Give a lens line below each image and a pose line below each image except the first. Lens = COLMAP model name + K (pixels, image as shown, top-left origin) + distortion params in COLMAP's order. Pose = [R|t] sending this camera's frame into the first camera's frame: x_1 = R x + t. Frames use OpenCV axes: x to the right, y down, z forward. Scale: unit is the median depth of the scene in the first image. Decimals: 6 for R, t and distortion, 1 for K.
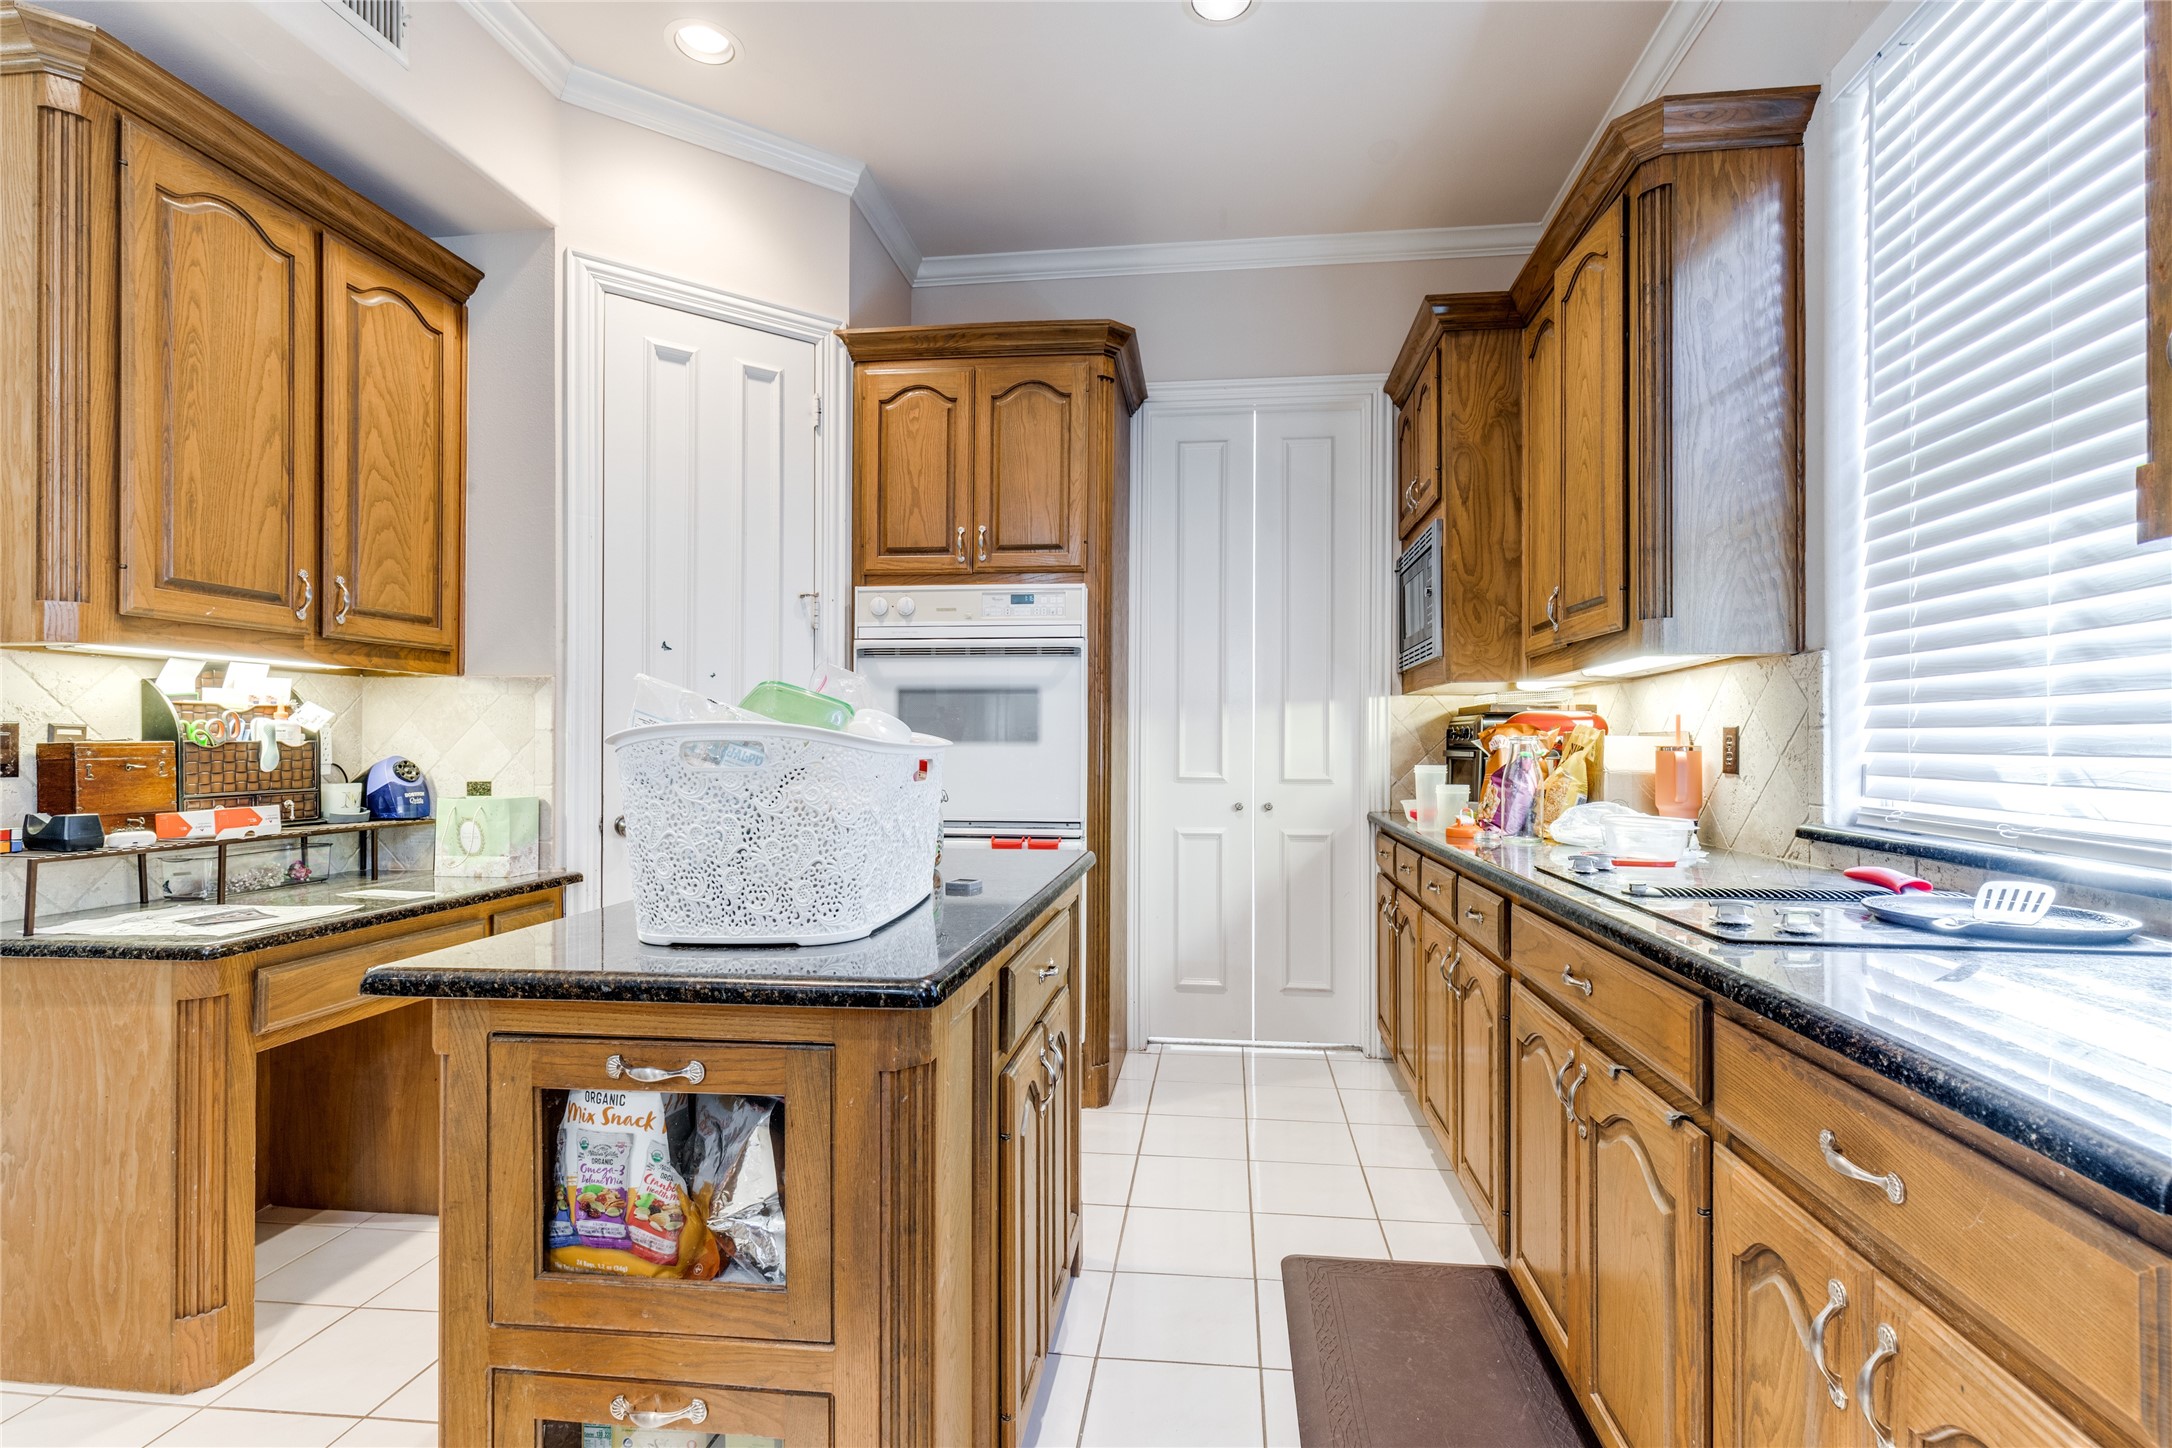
lens RADIAL K [[982.1, 0, 1128.1], [0, 982.1, 737.6], [0, 0, 1]] dist [0.009734, -0.002333]
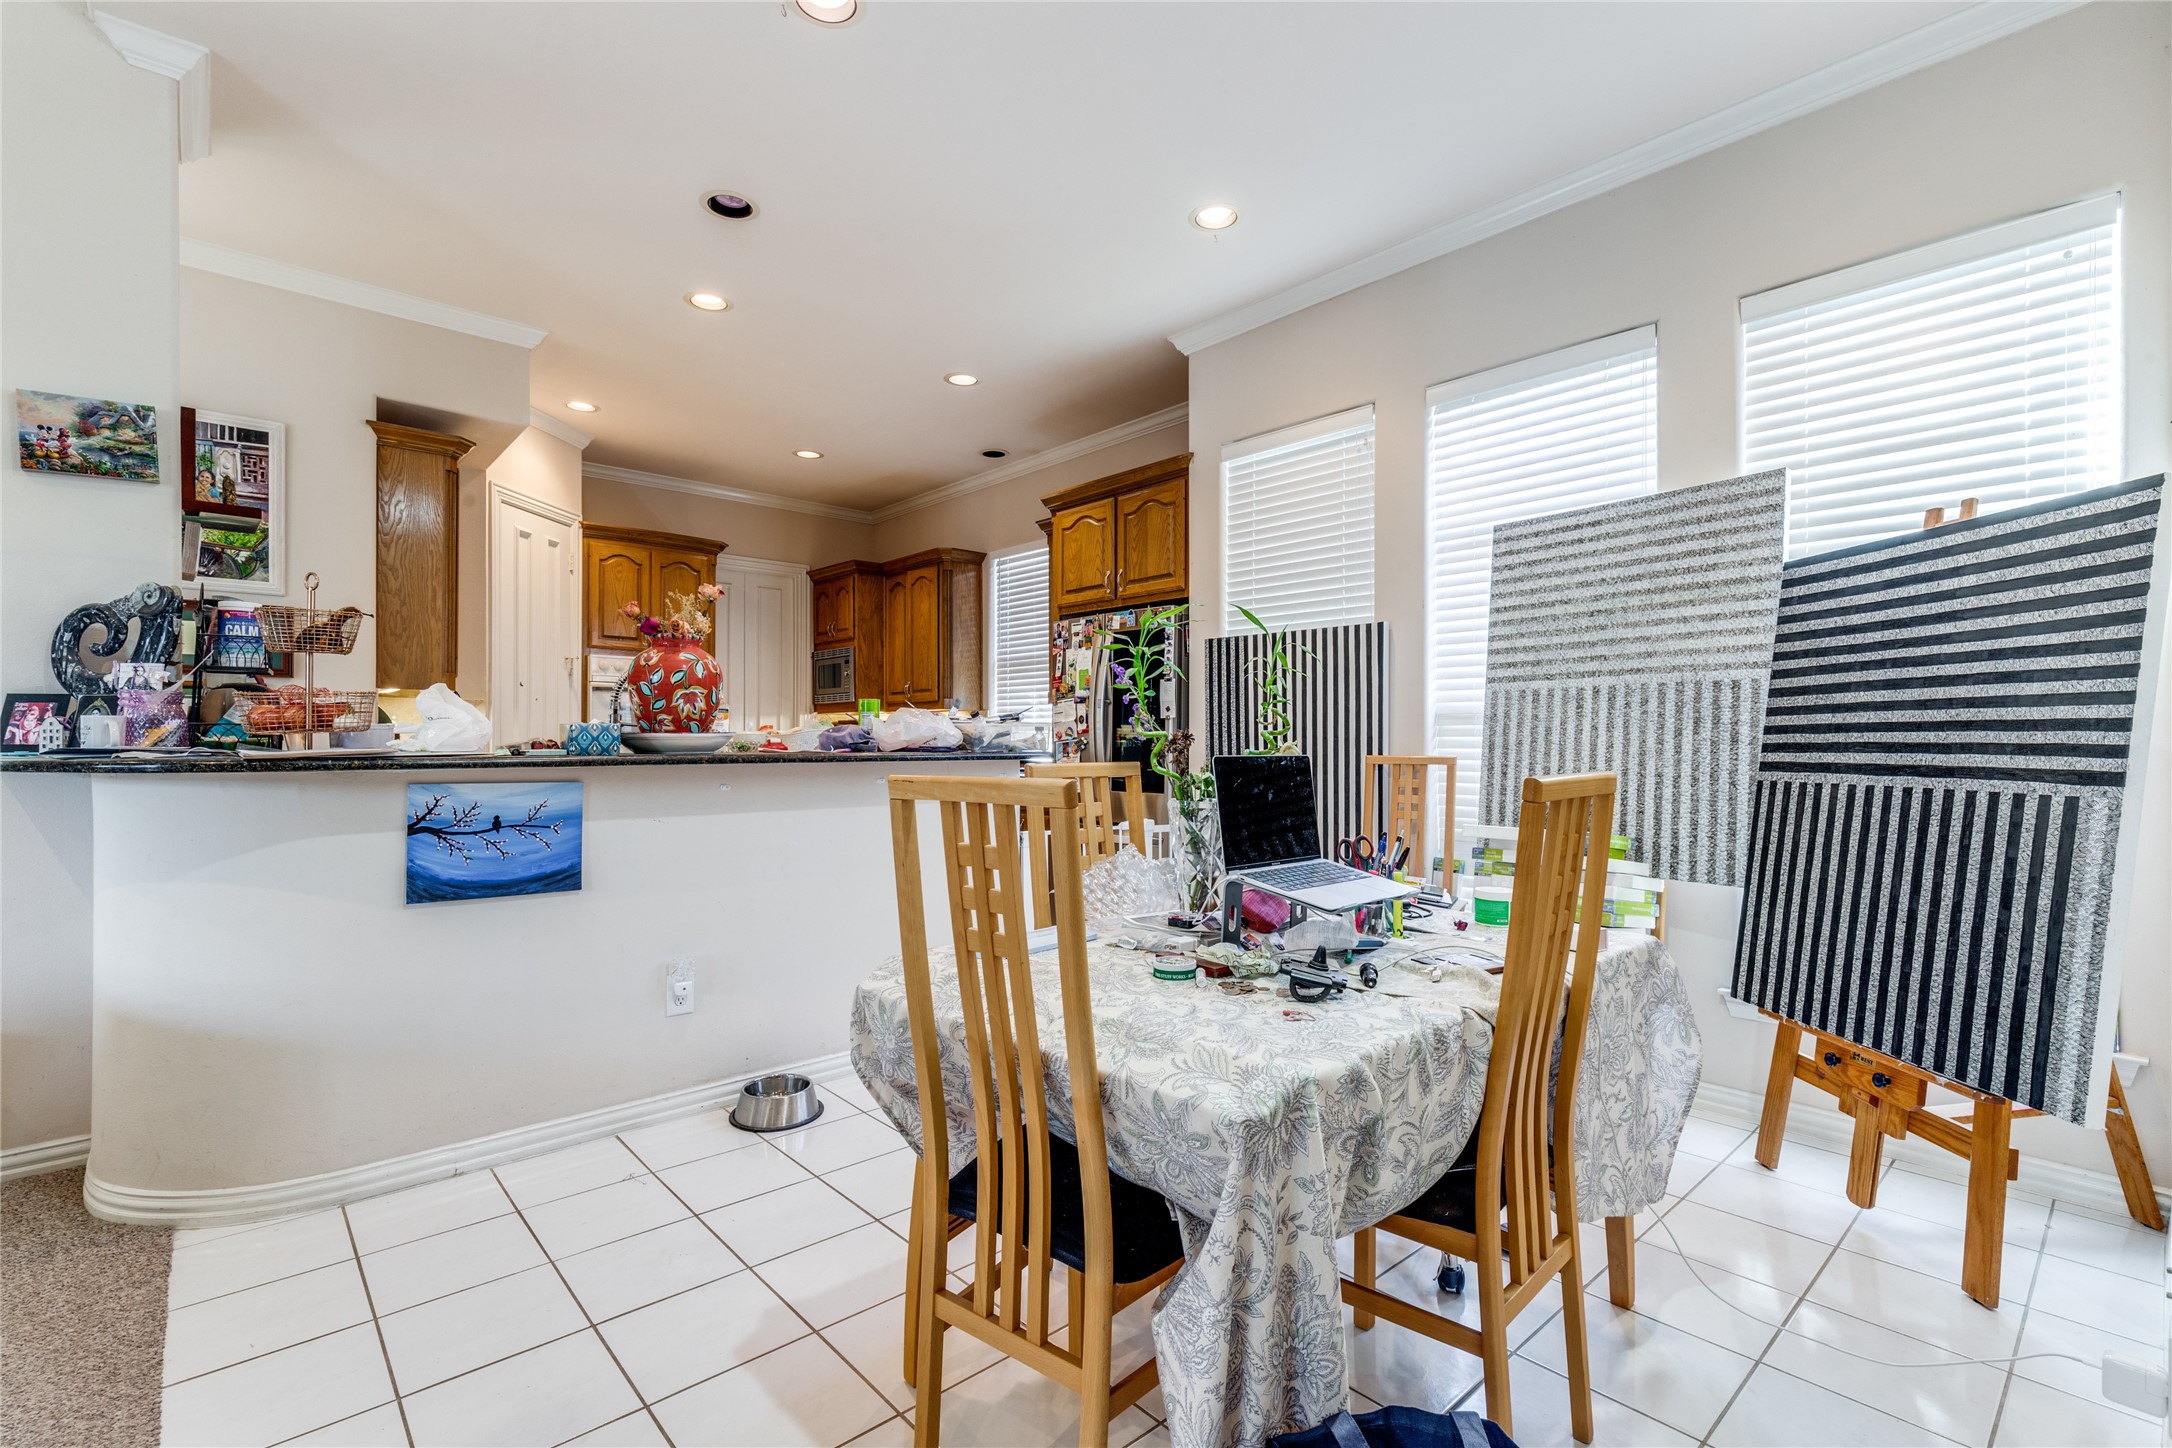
lens RADIAL K [[982.1, 0, 1092.4], [0, 982.1, 736.3], [0, 0, 1]] dist [0.009734, -0.002333]
pose [[0.672891, 0.005134, 0.739724, -1.560524], [-0.006841, 0.999976, -0.000717, 0.008214], [-0.739710, -0.004578, 0.672910, -1.577572]]
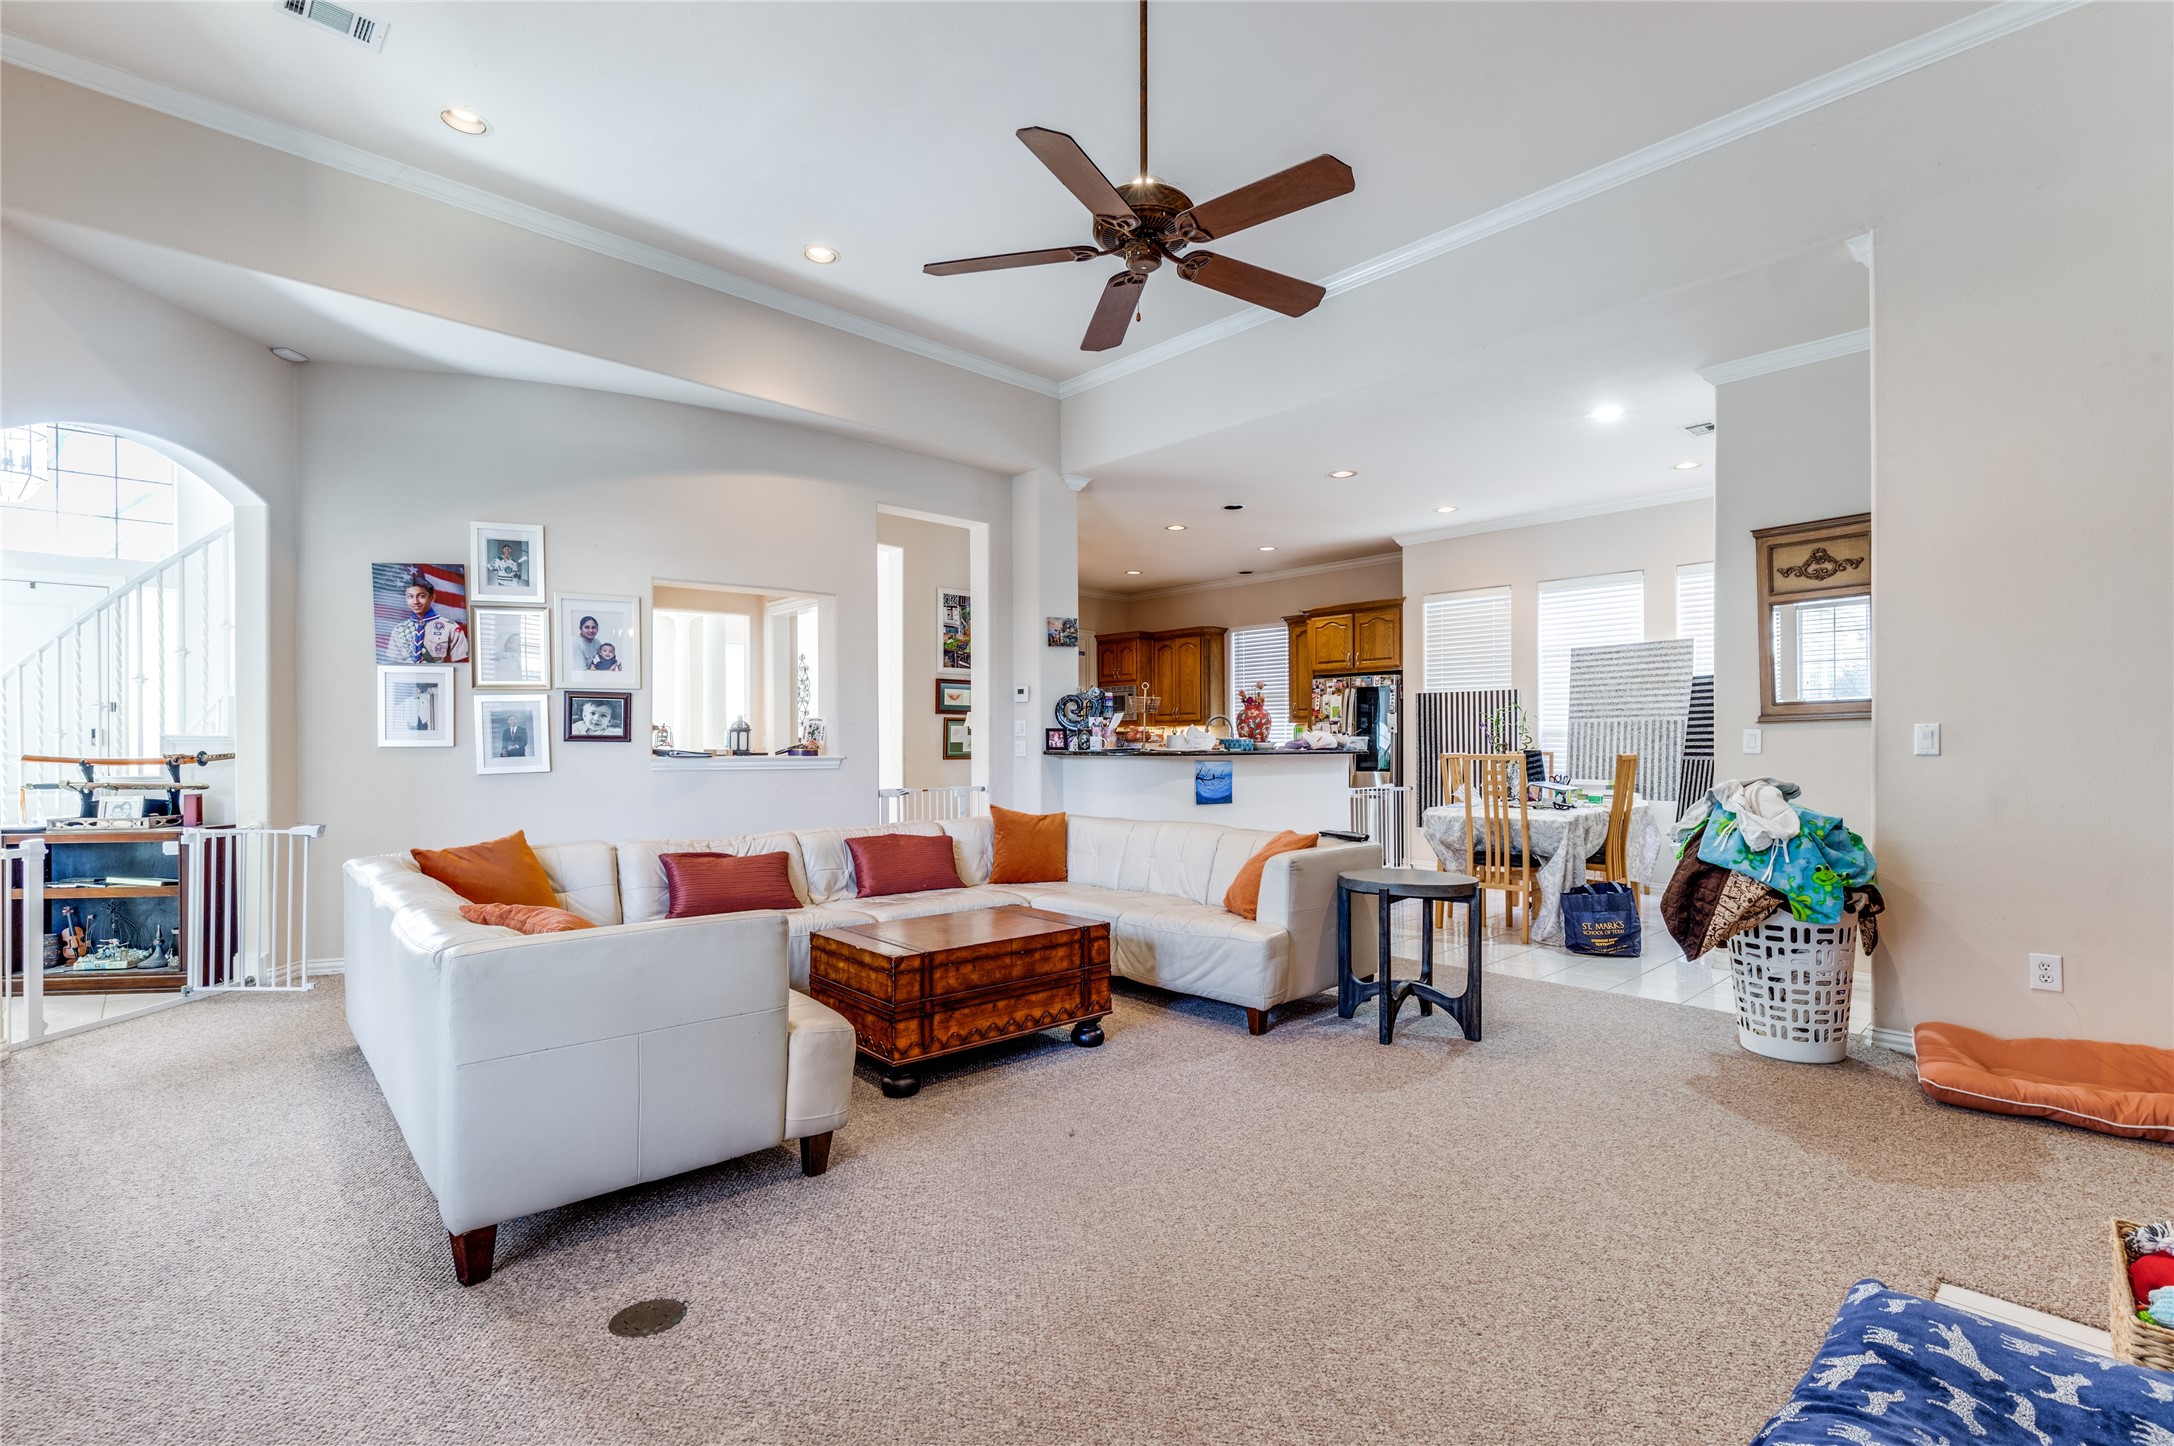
lens RADIAL K [[983.1, 0, 1090.7], [0, 983.1, 735.9], [0, 0, 1]] dist [0.009734, -0.002333]
pose [[0.657079, 0.006532, 0.753793, -3.870013], [-0.004469, 0.999979, -0.004770, 0.003693], [-0.753808, -0.000235, 0.657095, -2.036869]]
